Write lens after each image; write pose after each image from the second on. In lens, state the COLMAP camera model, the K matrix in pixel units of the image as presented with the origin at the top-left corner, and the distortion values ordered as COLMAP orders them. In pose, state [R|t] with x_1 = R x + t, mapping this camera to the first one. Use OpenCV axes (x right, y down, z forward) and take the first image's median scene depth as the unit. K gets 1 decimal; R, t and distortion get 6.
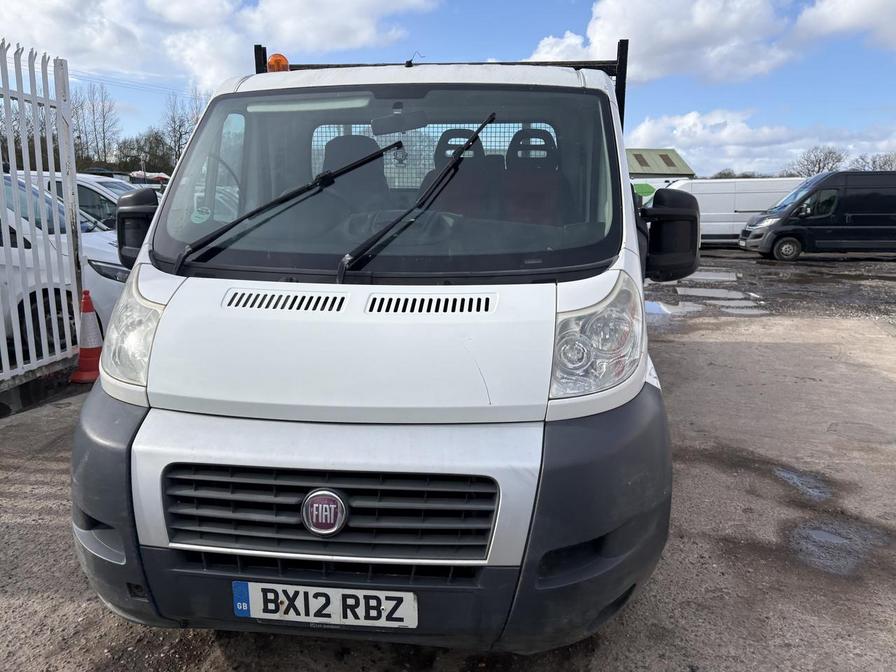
lens RADIAL K [[663.3, 0, 451.0], [0, 663.3, 331.1], [0, 0, 1]] dist [0.029247, -0.021369]
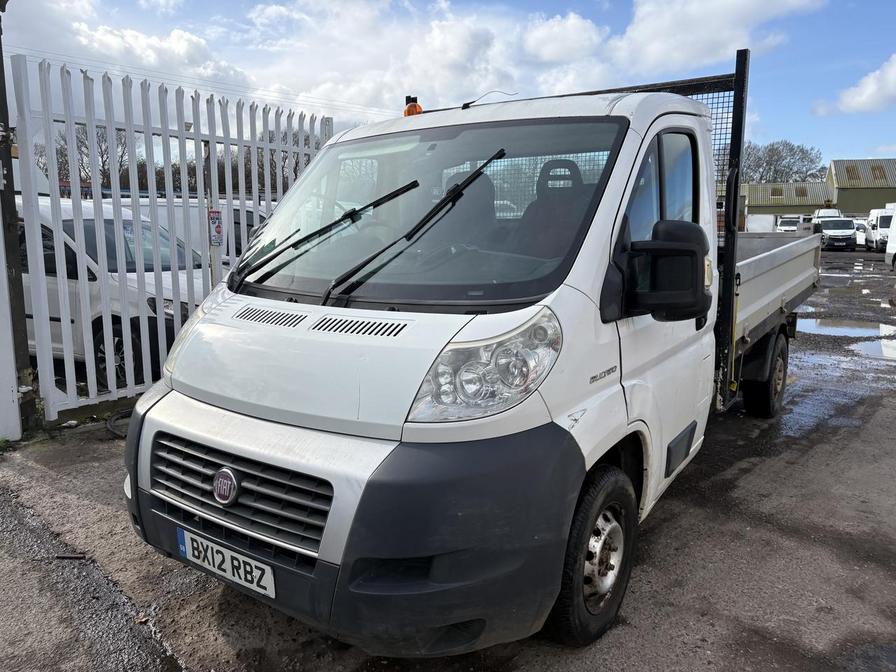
lens RADIAL K [[663.3, 0, 452.7], [0, 663.3, 339.2], [0, 0, 1]] dist [0.029247, -0.021369]
pose [[0.875284, 0.075685, -0.477650, 0.739744], [-0.086098, 0.996287, 0.000092, -0.037231], [0.475883, 0.041045, 0.878550, 0.095934]]
